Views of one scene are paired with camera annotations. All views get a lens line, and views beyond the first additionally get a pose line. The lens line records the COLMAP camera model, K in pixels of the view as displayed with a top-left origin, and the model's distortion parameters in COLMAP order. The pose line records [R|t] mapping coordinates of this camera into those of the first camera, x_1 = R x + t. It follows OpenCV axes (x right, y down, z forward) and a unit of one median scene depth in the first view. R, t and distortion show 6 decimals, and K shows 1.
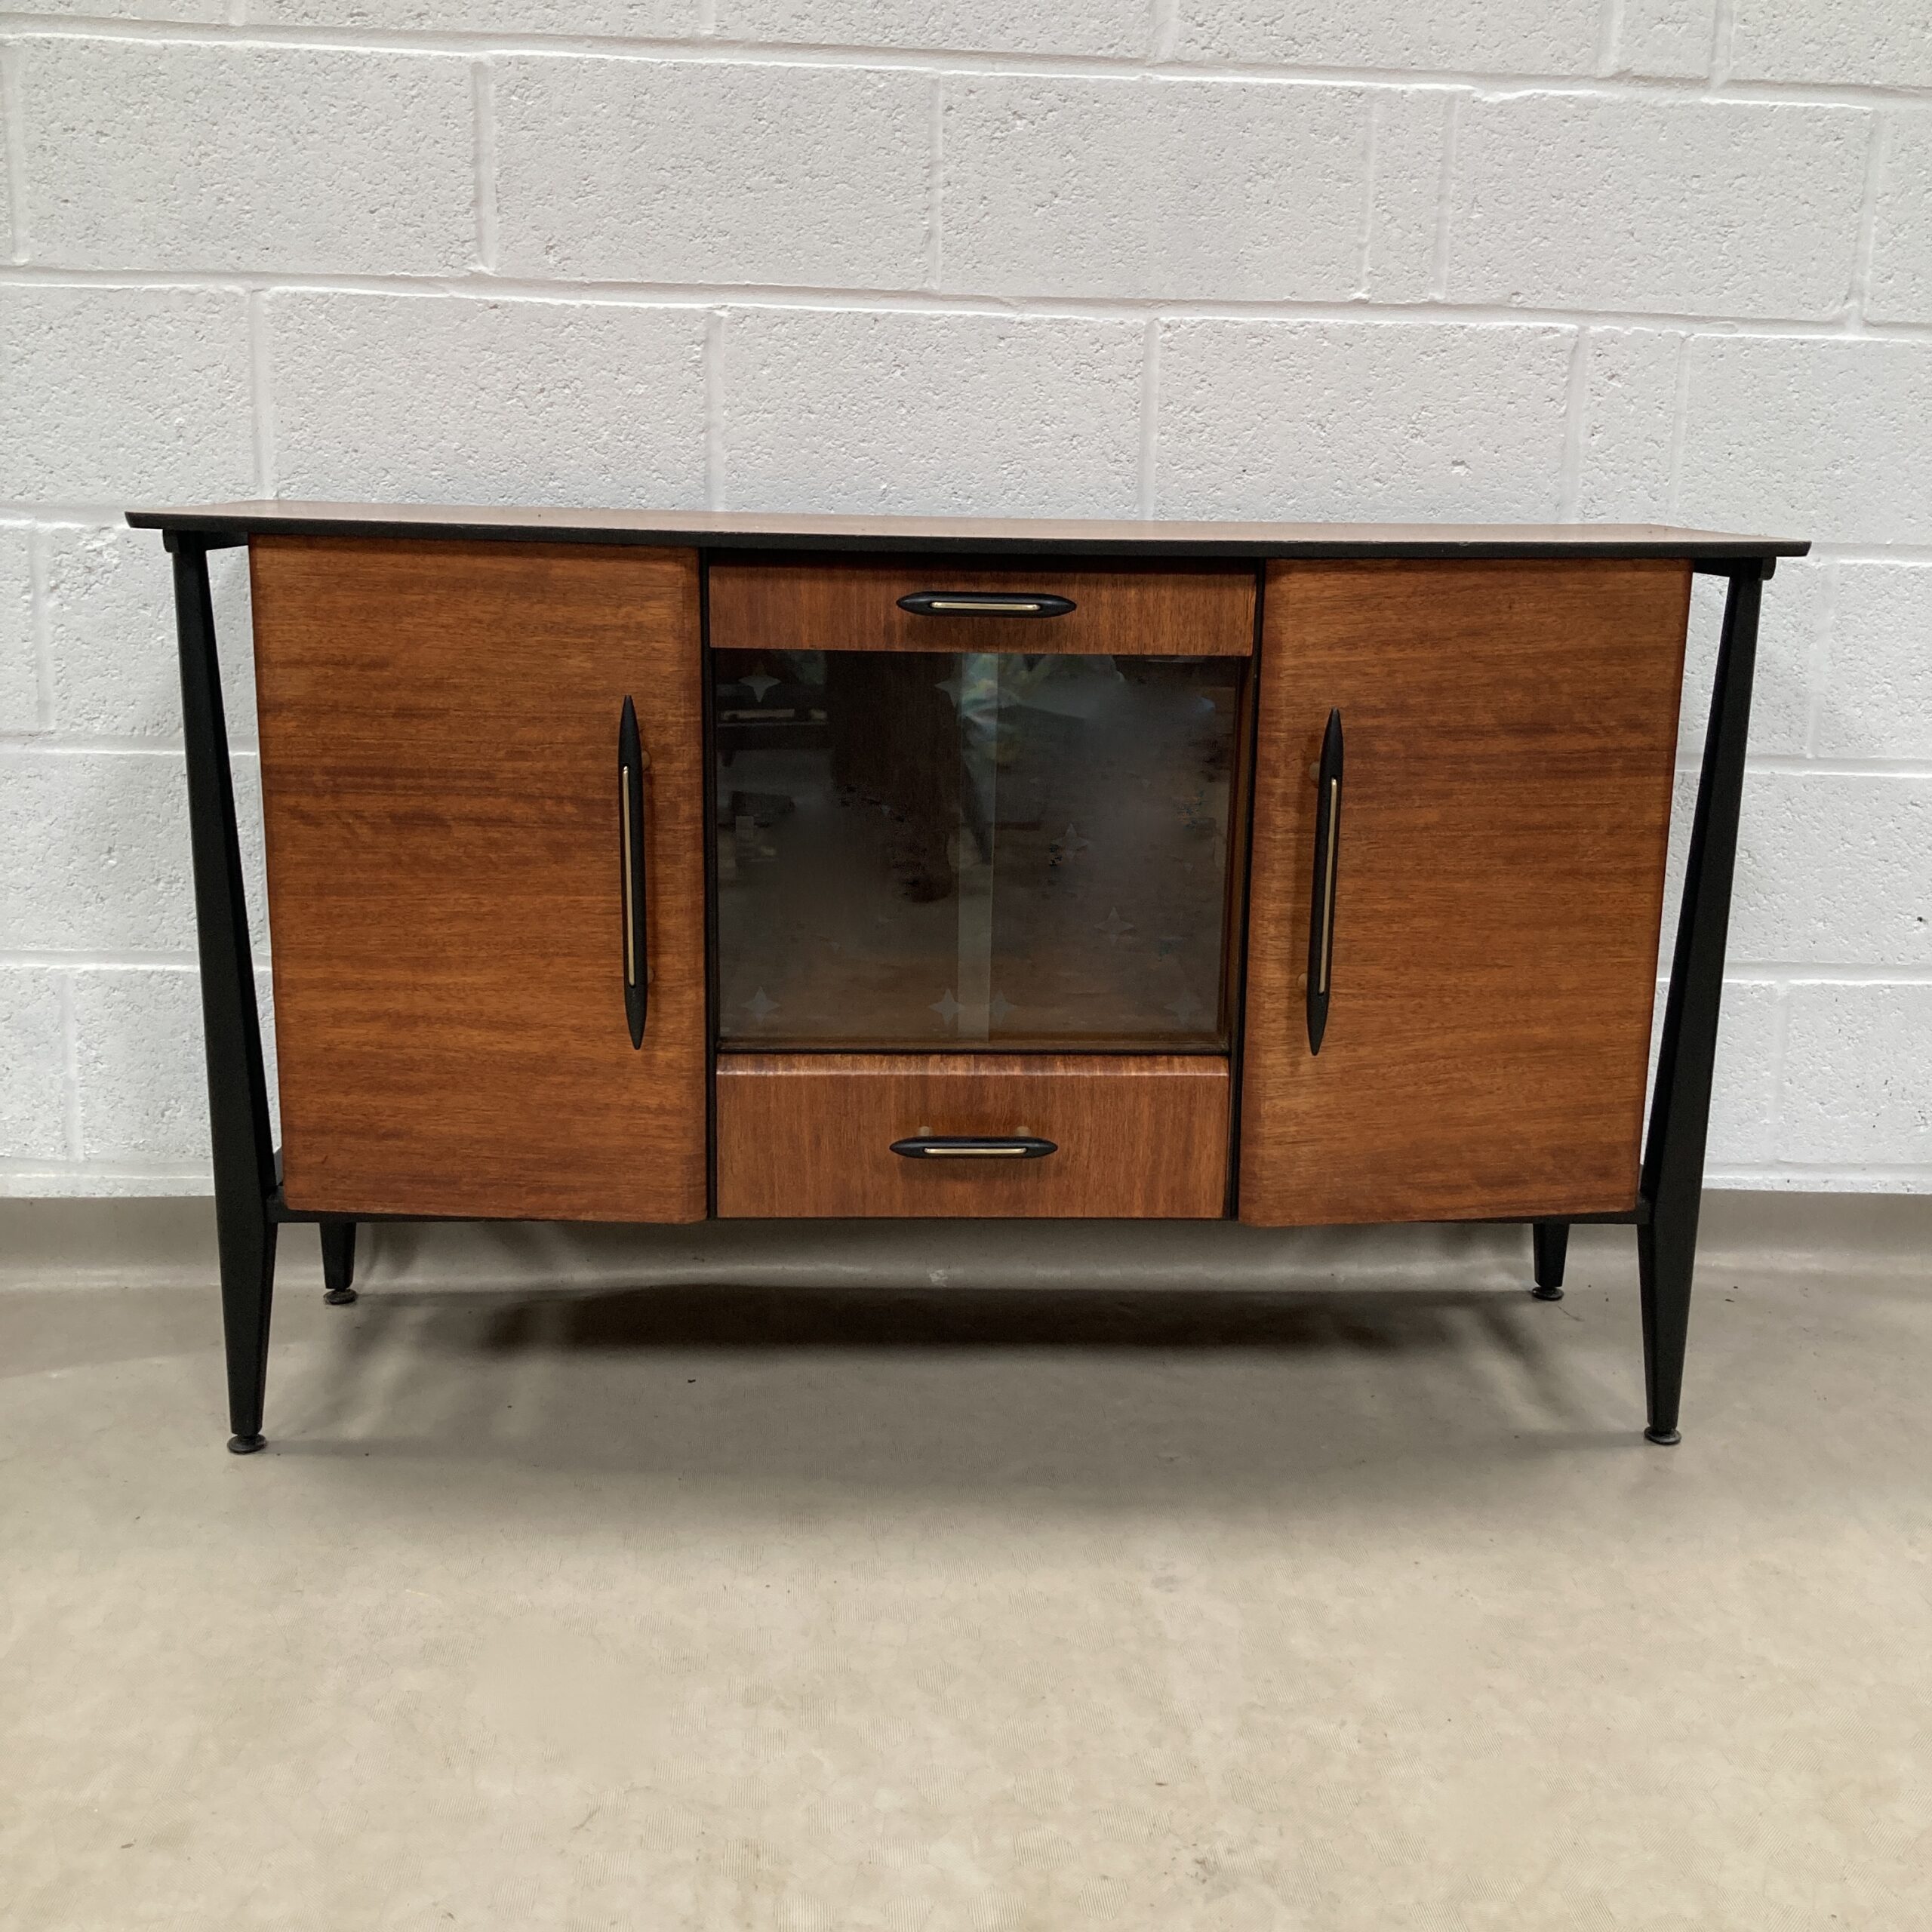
lens RADIAL K [[2121.6, 0, 964.3], [0, 2121.6, 949.1], [0, 0, 1]] dist [0.072429, -0.147730]
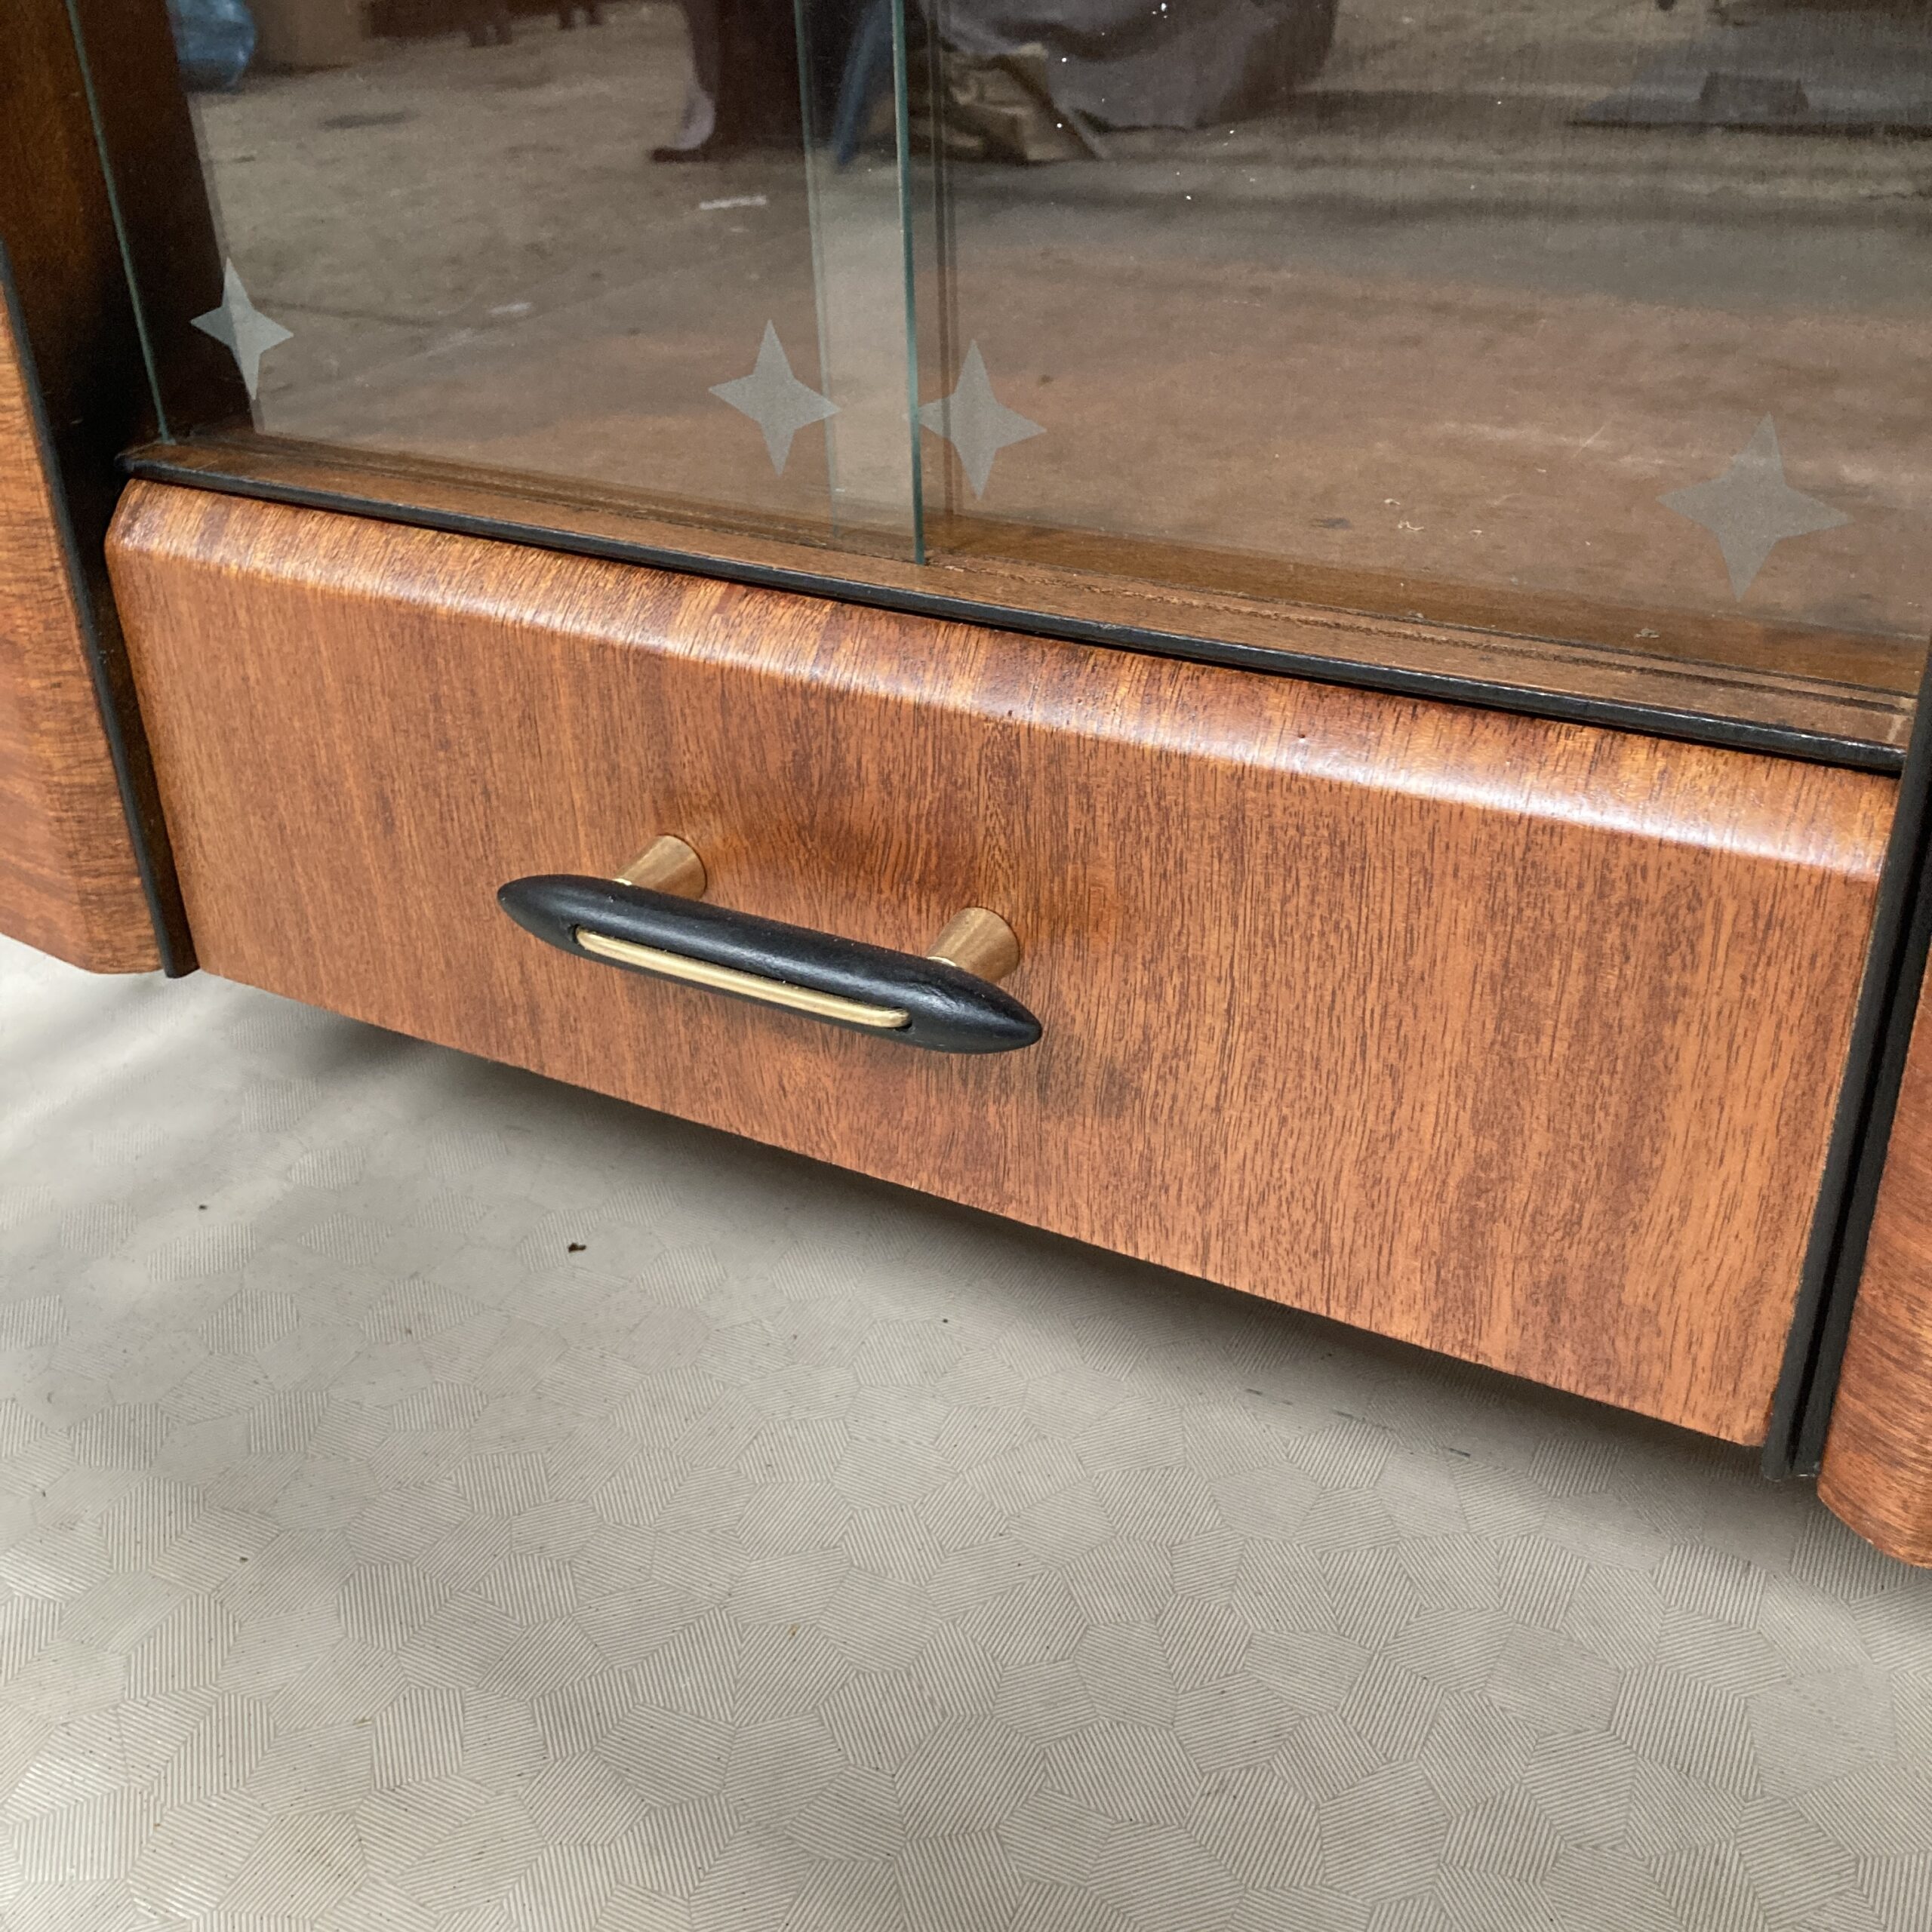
lens RADIAL K [[2120.8, 0, 966.7], [0, 2120.8, 919.6], [0, 0, 1]] dist [0.197720, -0.641207]
pose [[0.861442, 0.212739, -0.461151, 0.126070], [-0.088416, 0.956991, 0.276317, 0.012040], [0.500101, -0.197258, 0.843201, 0.678900]]
